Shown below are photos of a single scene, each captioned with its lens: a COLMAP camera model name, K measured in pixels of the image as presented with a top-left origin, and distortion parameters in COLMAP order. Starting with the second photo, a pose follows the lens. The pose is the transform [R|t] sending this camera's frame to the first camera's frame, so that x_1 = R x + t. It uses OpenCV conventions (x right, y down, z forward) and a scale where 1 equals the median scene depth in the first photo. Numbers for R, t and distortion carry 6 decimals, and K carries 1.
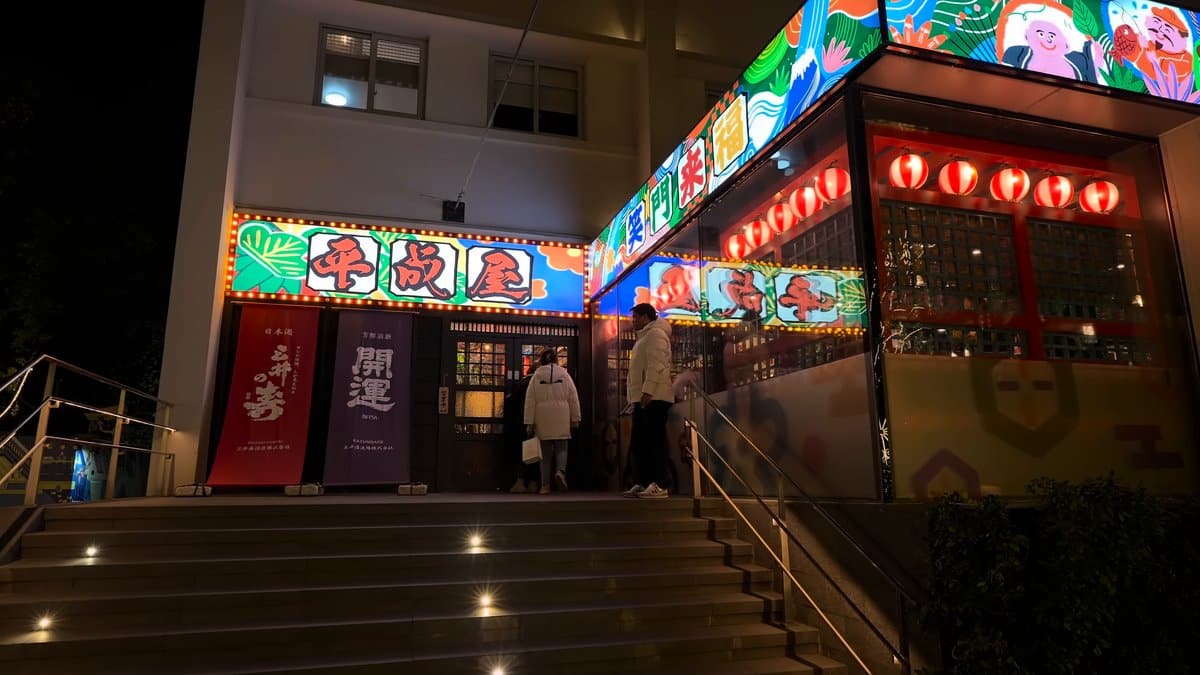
lens RADIAL K [[722.4, 0, 599.2], [0, 722.4, 330.1], [0, 0, 1]] dist [0.001542, -0.000910]
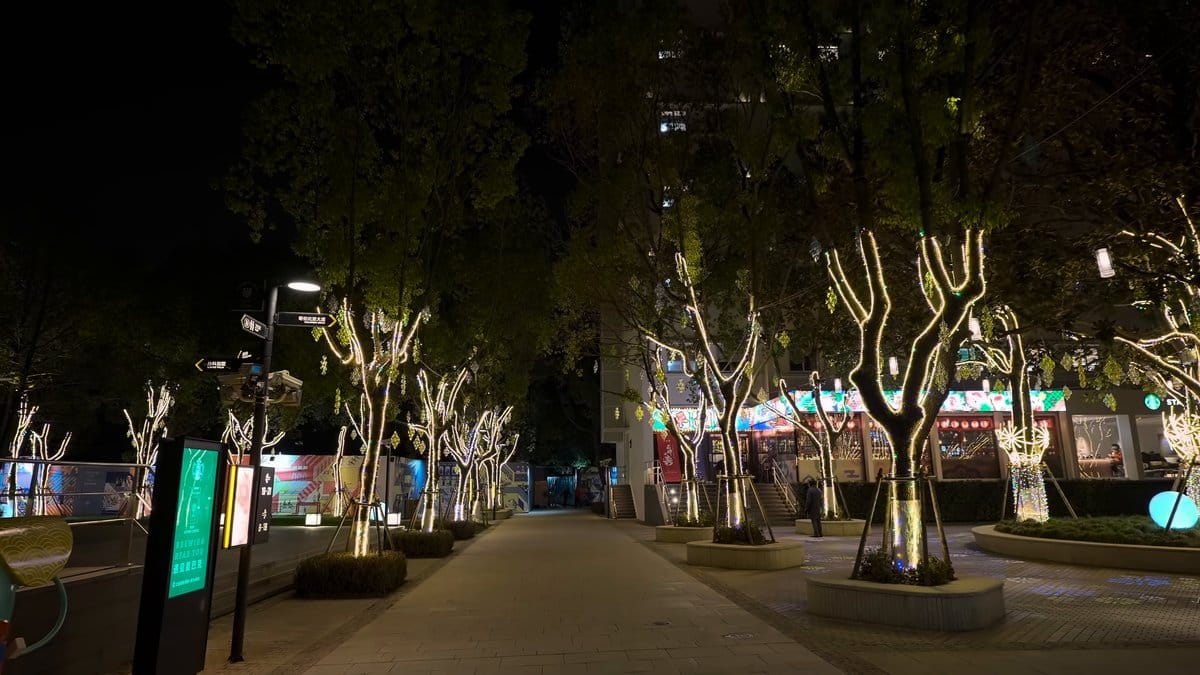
lens RADIAL K [[722.4, 0, 599.2], [0, 722.4, 330.1], [0, 0, 1]] dist [0.001542, -0.000910]
pose [[0.972608, -0.050576, -0.226884, 0.097263], [0.050309, 0.998709, -0.006962, -0.579908], [0.226943, -0.004643, 0.973897, -2.809282]]
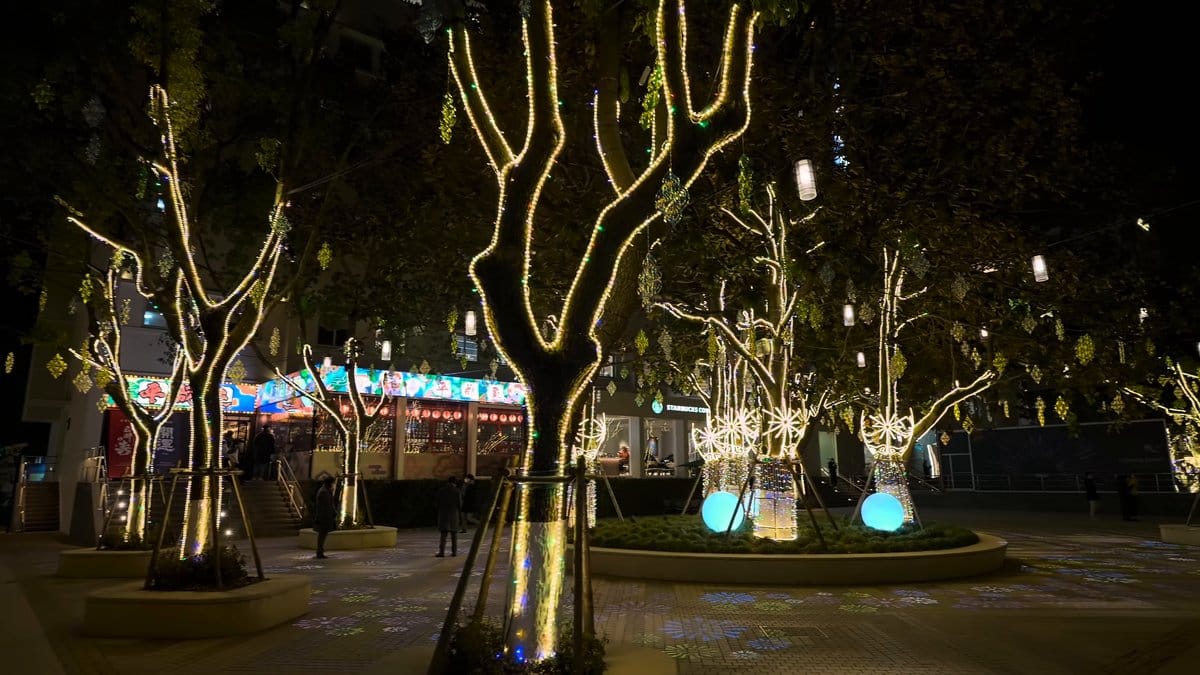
lens RADIAL K [[722.4, 0, 599.2], [0, 722.4, 330.1], [0, 0, 1]] dist [0.001542, -0.000910]
pose [[0.917760, 0.080666, 0.388856, 0.099093], [-0.082426, 0.996523, -0.012185, -0.459512], [-0.388486, -0.020869, 0.921218, -2.212151]]
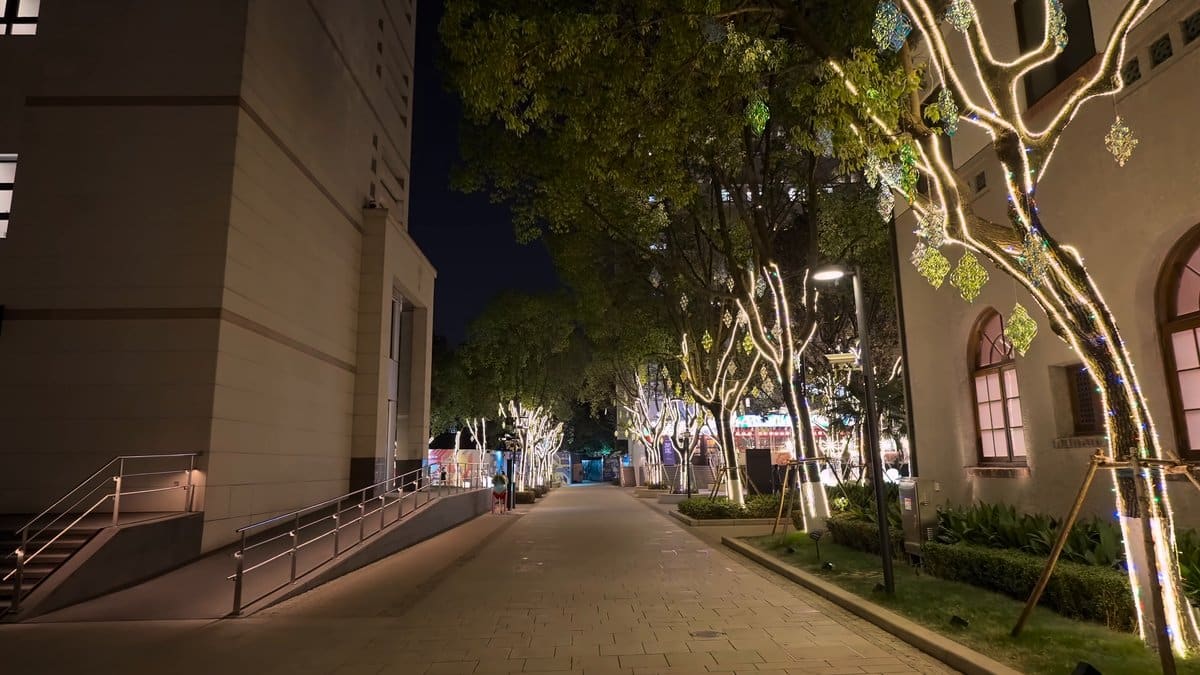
lens RADIAL K [[722.4, 0, 599.2], [0, 722.4, 330.1], [0, 0, 1]] dist [0.001542, -0.000910]
pose [[0.961135, -0.055437, -0.270455, 0.895137], [0.062263, 0.997920, 0.016720, -1.134917], [0.268965, -0.032909, 0.962587, -5.350789]]
